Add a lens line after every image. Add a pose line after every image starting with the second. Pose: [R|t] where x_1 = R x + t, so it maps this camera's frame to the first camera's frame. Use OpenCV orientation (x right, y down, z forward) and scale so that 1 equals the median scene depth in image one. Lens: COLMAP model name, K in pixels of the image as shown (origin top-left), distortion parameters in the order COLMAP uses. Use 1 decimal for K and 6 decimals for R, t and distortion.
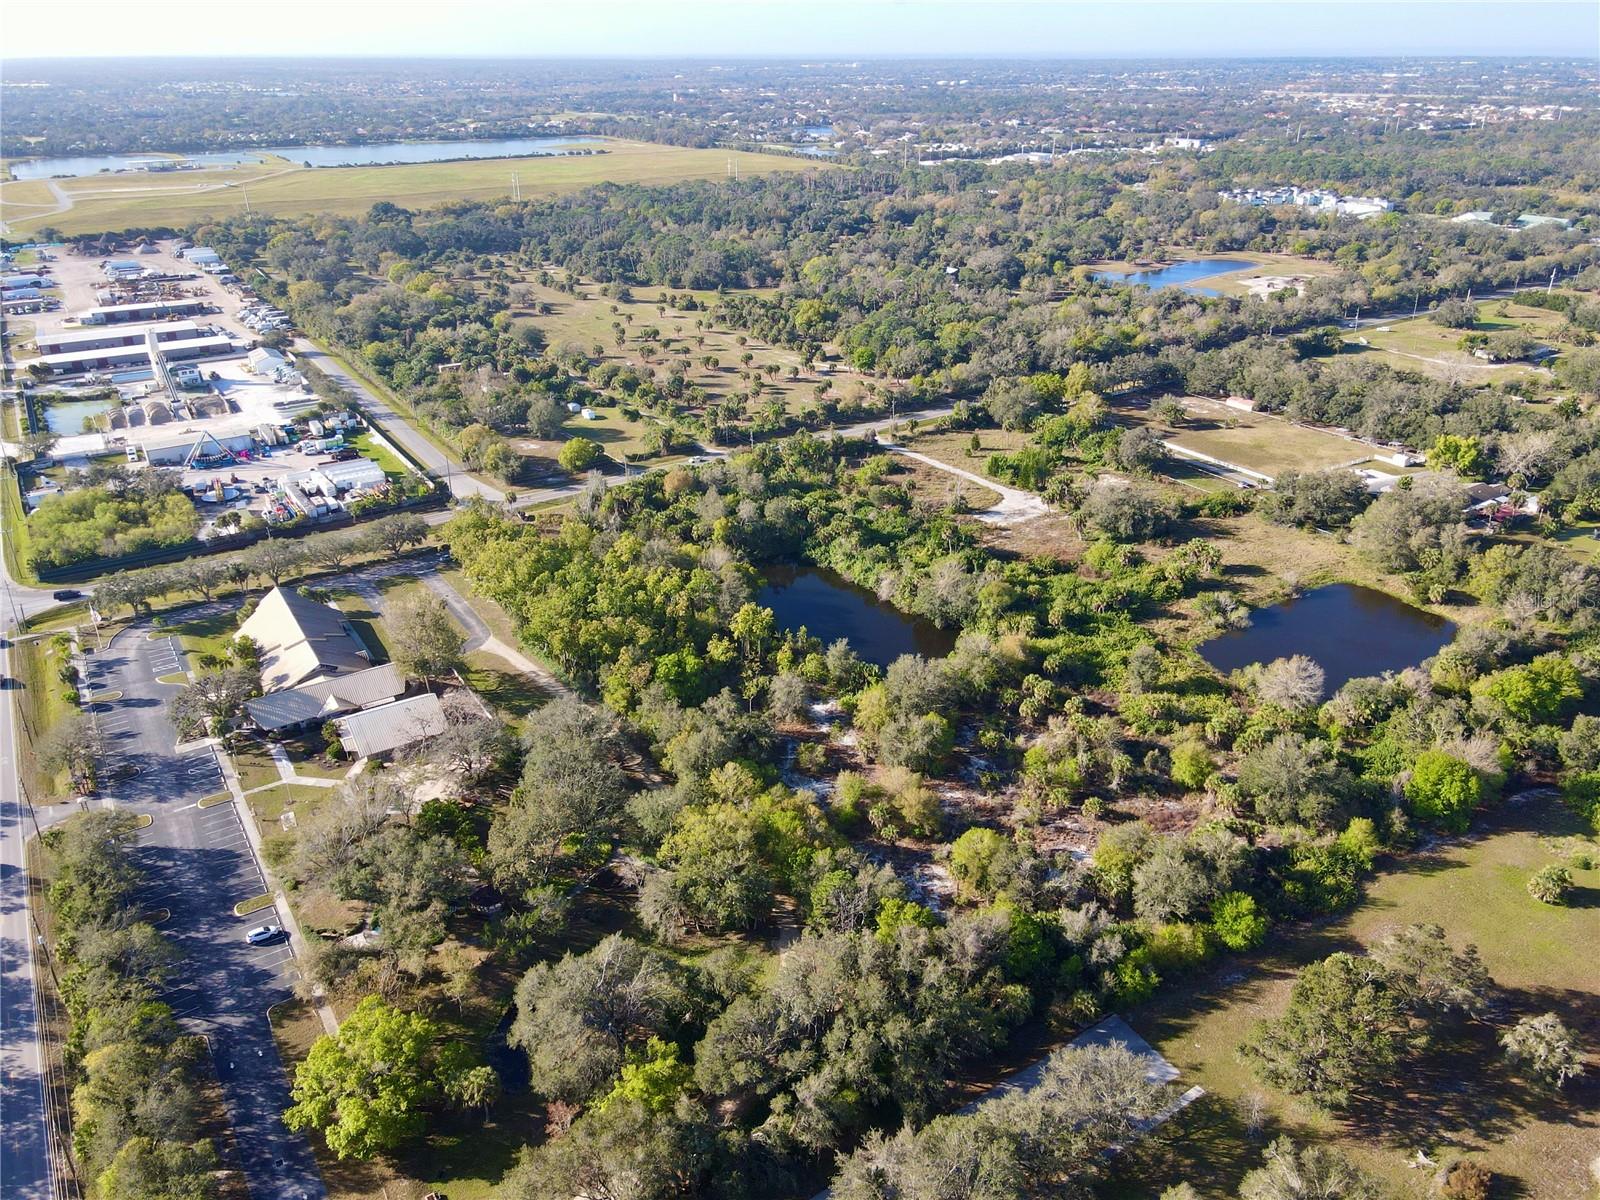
lens RADIAL K [[1168.0, 0, 800.0], [0, 1168.0, 600.0], [0, 0, 1]] dist [-0.000083, 0.044727]
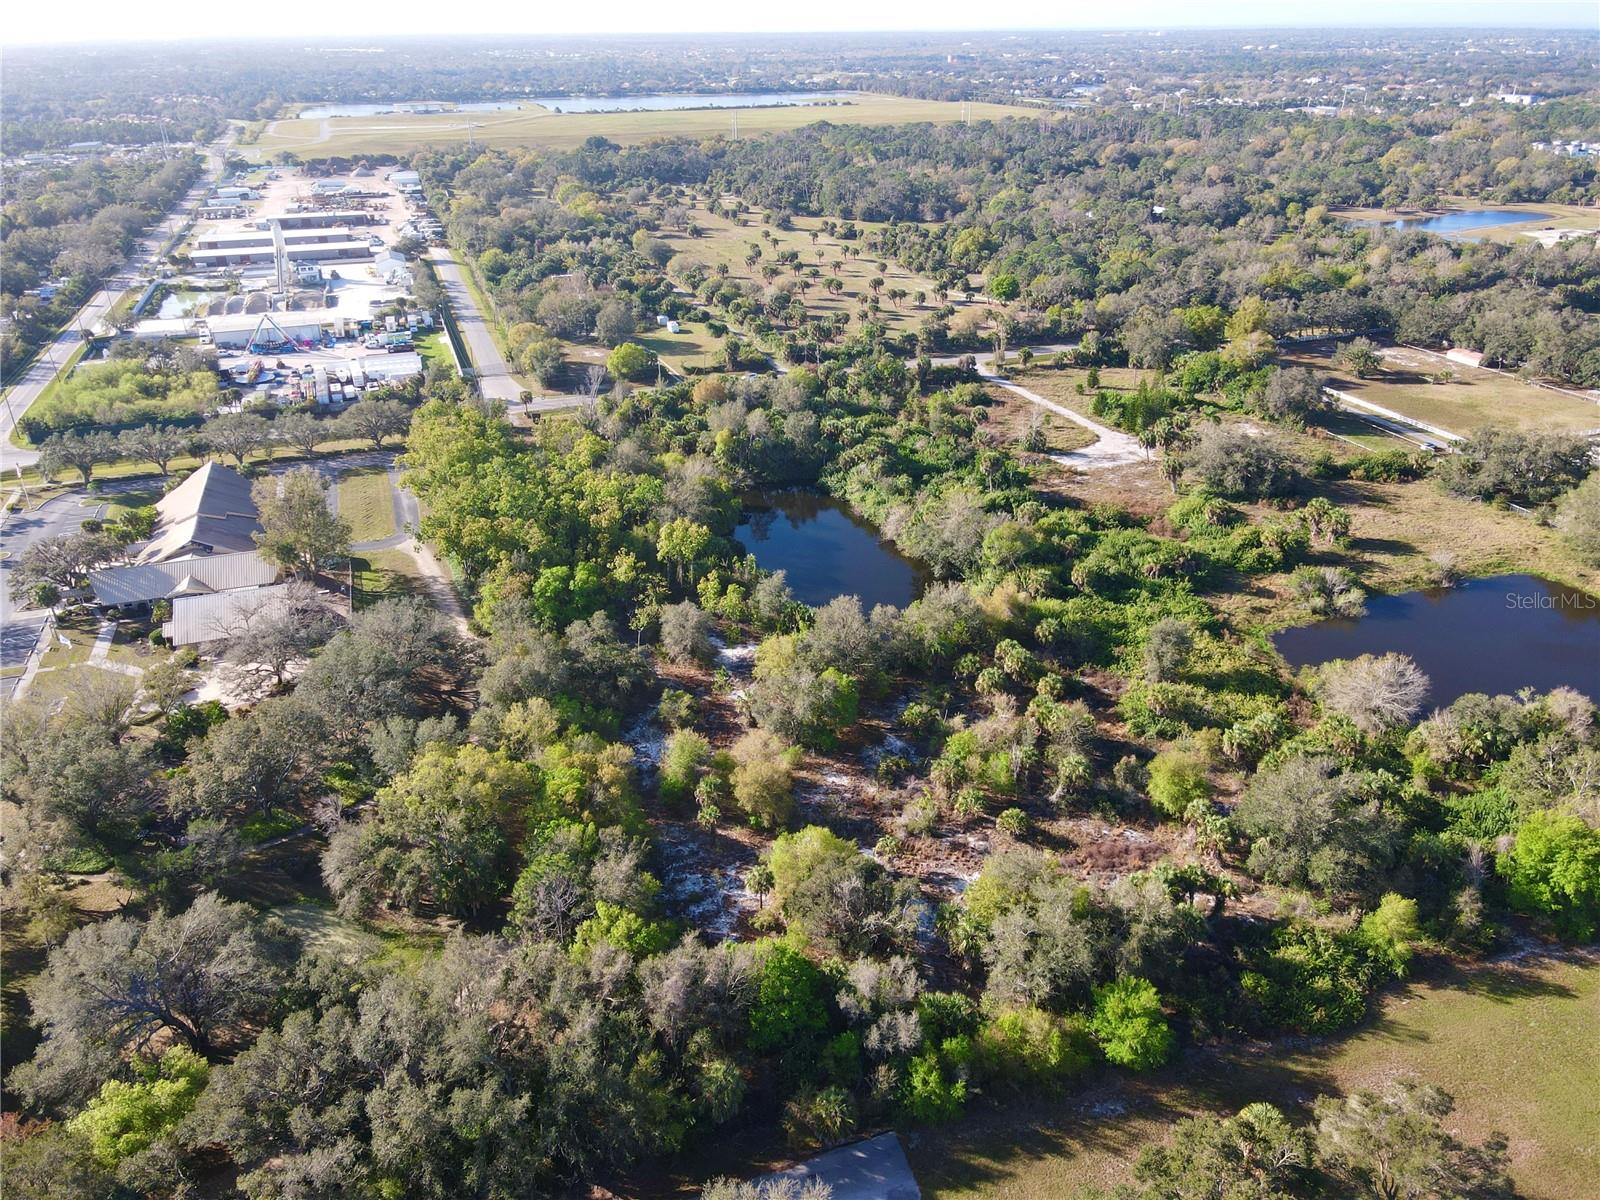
lens RADIAL K [[1165.4, 0, 800.0], [0, 1165.4, 600.0], [0, 0, 1]] dist [0.020190, -0.002495]
pose [[0.972699, 0.100829, -0.209022, 0.165726], [-0.097402, 0.994888, 0.026651, 0.023402], [0.210640, -0.005564, 0.977548, 0.178815]]
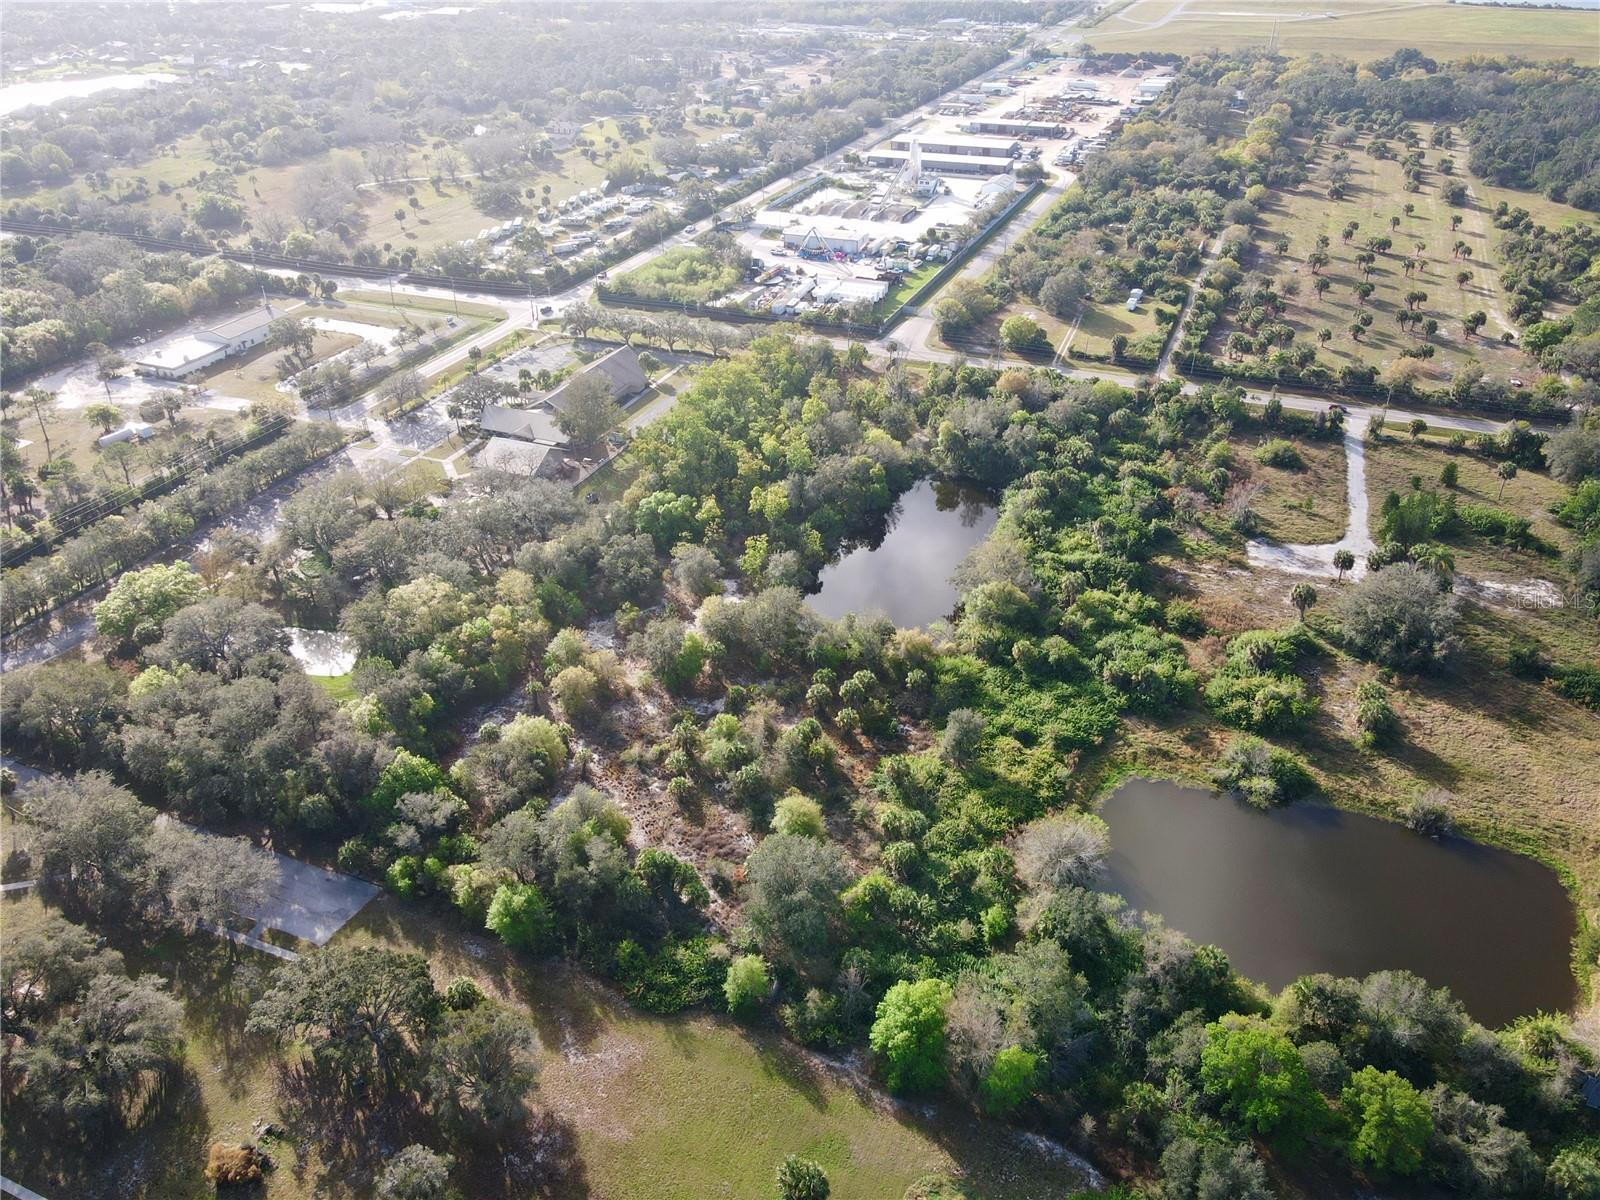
lens RADIAL K [[1165.4, 0, 800.0], [0, 1165.4, 600.0], [0, 0, 1]] dist [0.020190, -0.002495]
pose [[0.557828, 0.439607, -0.703970, 0.564763], [-0.349170, 0.893790, 0.281461, -0.156763], [0.752933, 0.088798, 0.652079, 0.291020]]
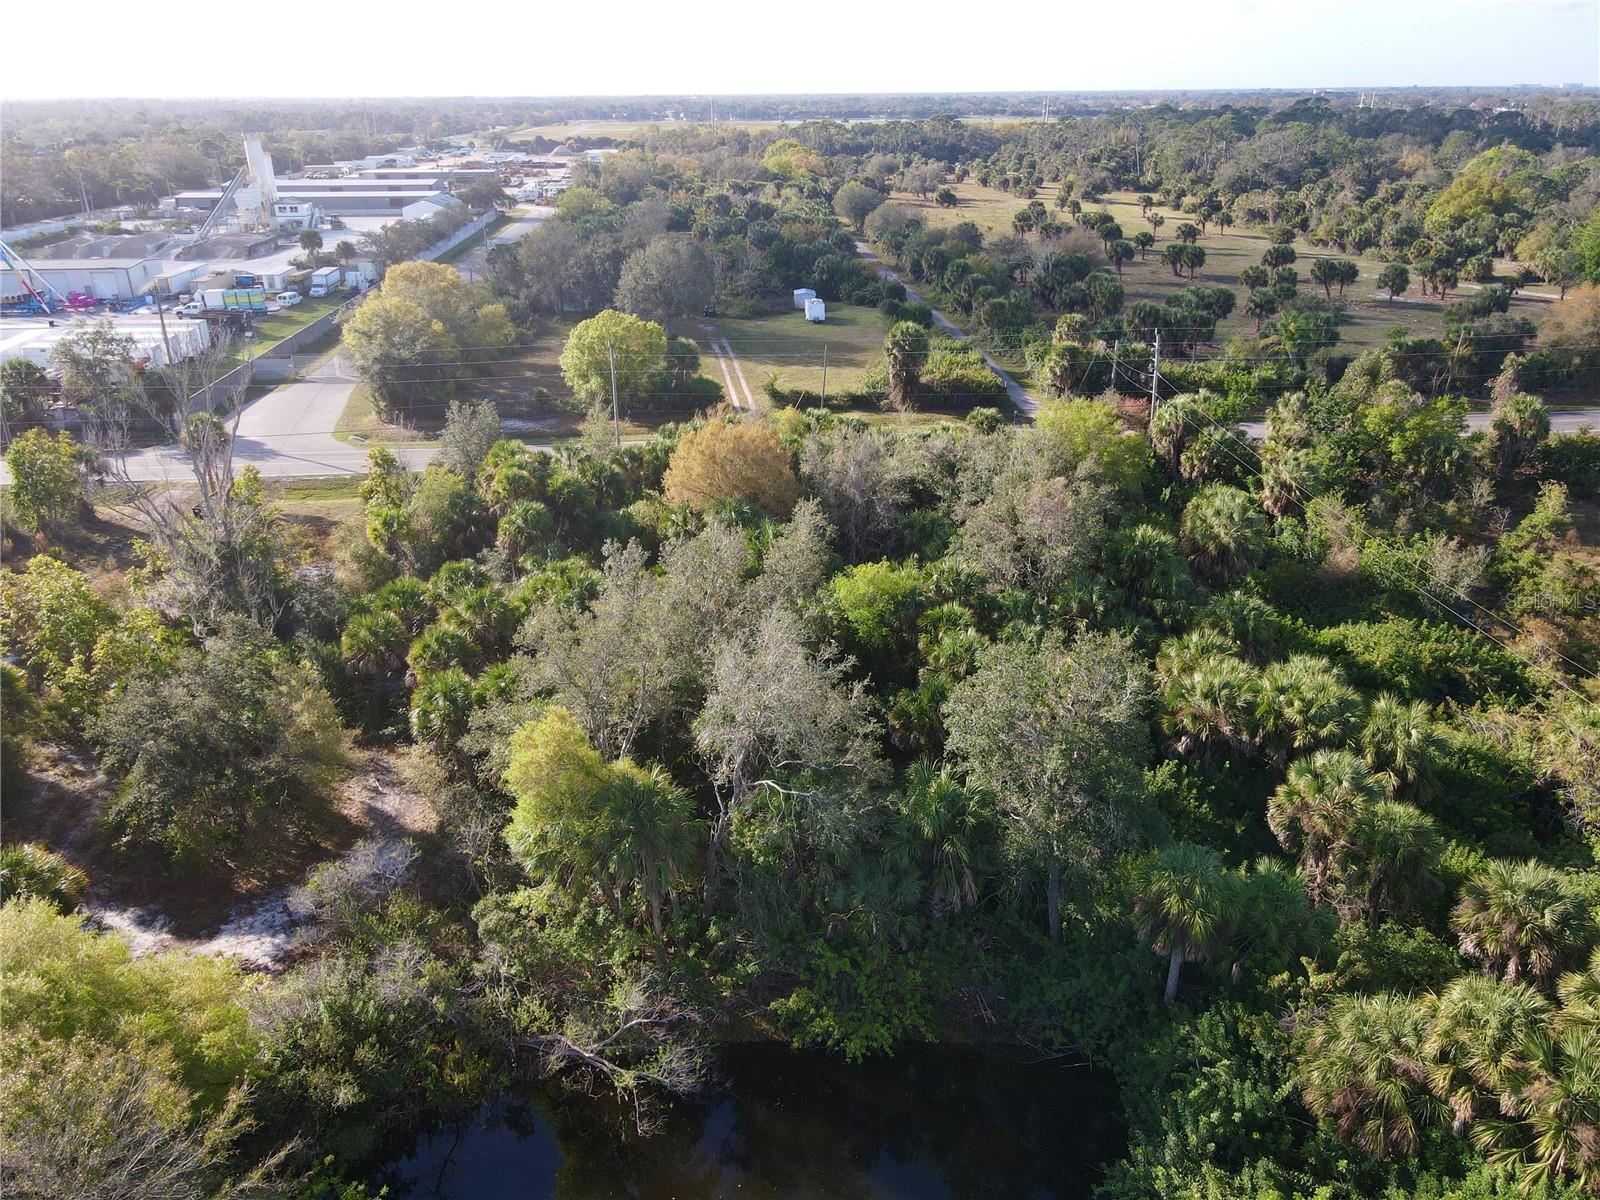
lens RADIAL K [[1165.4, 0, 800.0], [0, 1165.4, 600.0], [0, 0, 1]] dist [0.020190, -0.002495]
pose [[0.881625, 0.190289, -0.431887, 0.013170], [-0.203221, 0.978994, 0.016504, -0.086727], [0.425956, 0.073218, 0.901777, 0.843321]]
